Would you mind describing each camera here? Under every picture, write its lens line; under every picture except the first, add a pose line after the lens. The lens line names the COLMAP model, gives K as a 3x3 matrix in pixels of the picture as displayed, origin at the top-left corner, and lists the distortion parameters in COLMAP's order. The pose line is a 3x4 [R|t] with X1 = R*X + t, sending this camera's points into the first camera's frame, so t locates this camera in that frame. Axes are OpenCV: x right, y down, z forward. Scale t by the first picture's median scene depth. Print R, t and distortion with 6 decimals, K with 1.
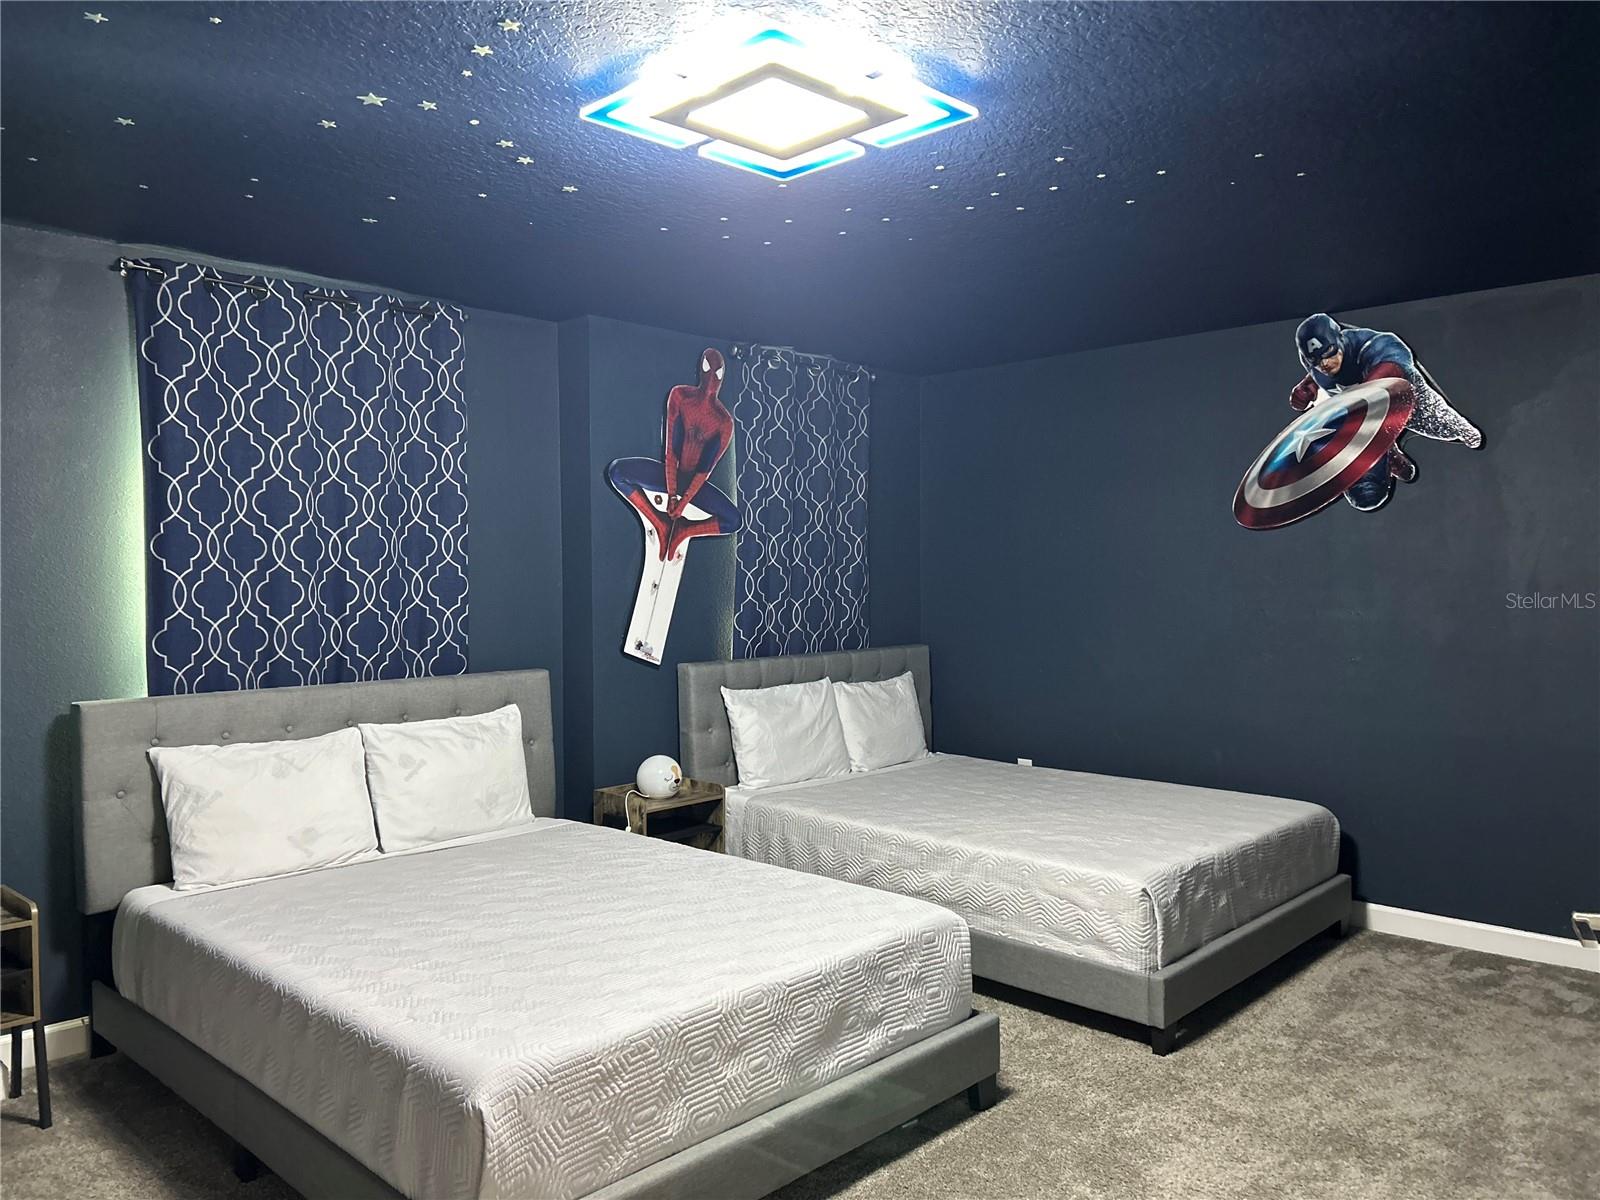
lens RADIAL K [[1199.0, 0, 807.7], [0, 1199.0, 603.3], [0, 0, 1]] dist [0.077035, -0.061398]
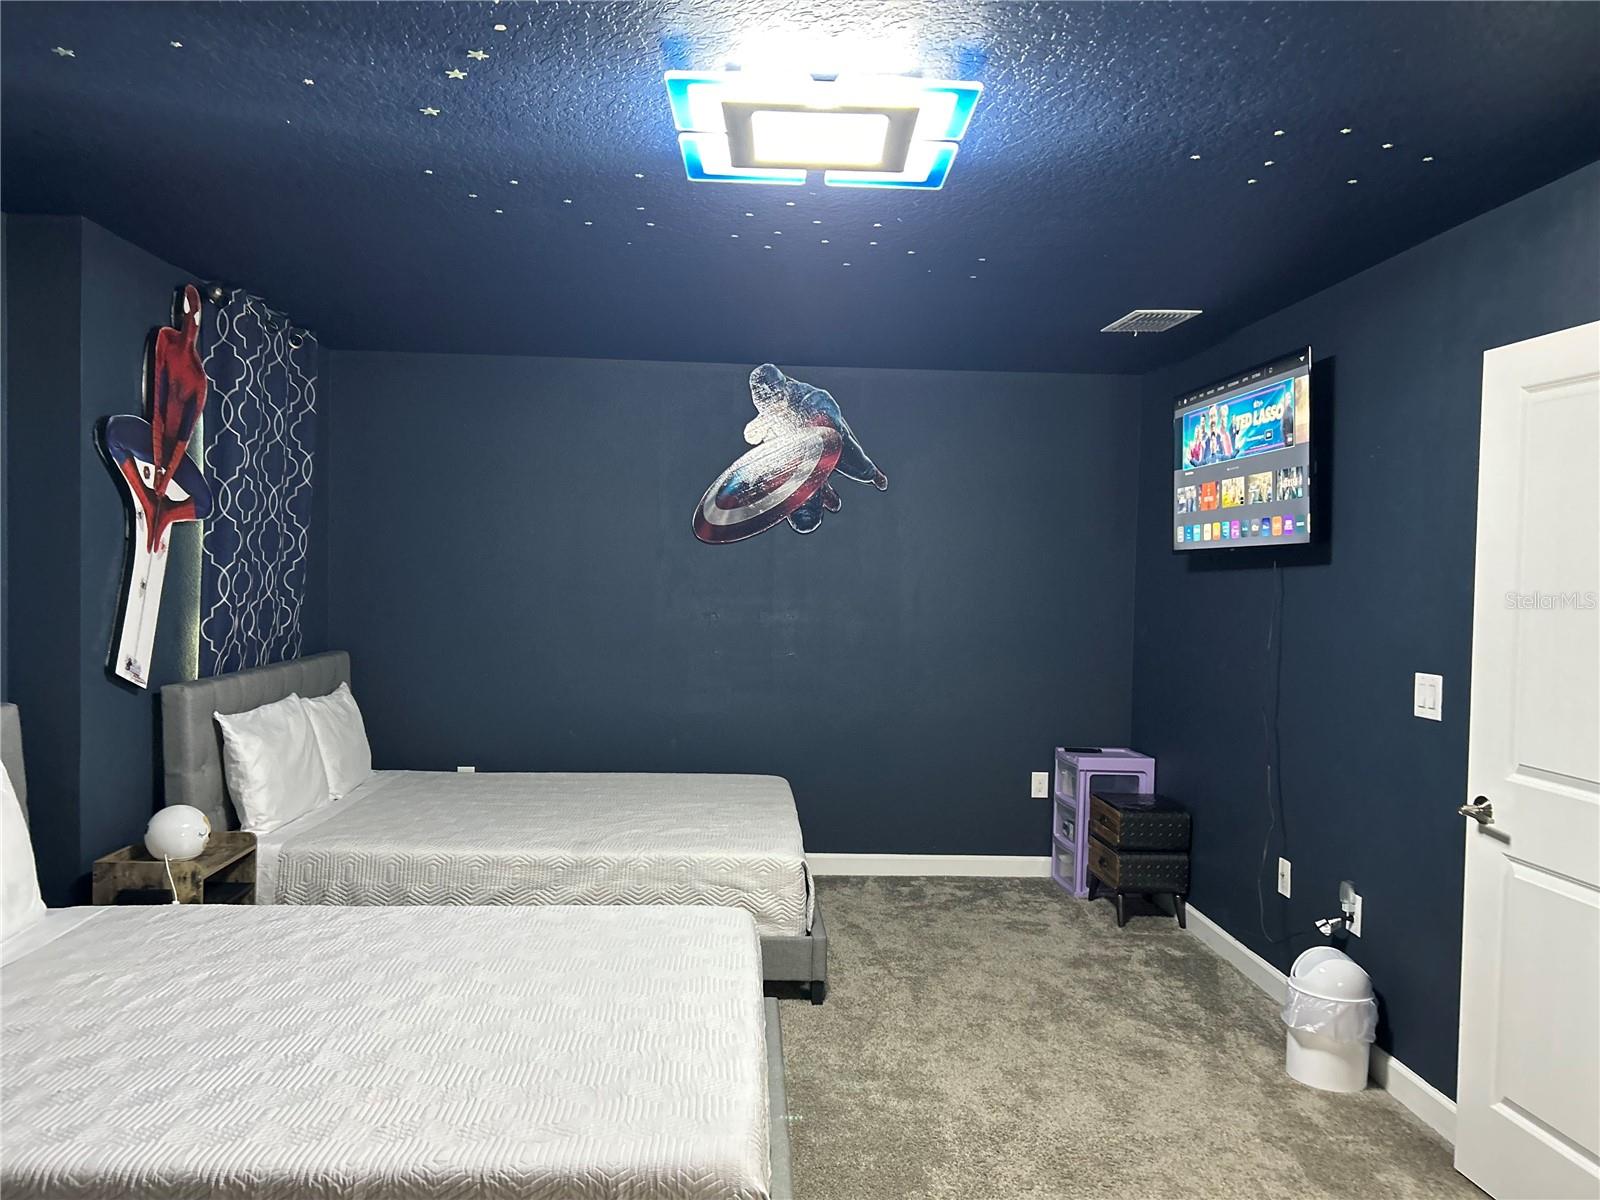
lens RADIAL K [[1199.0, 0, 800.6], [0, 1199.0, 601.7], [0, 0, 1]] dist [0.077035, -0.061398]
pose [[0.689384, 0.004243, 0.724384, -0.394544], [-0.008982, 0.999956, 0.002692, -0.009666], [-0.724341, -0.008362, 0.689391, 0.160147]]
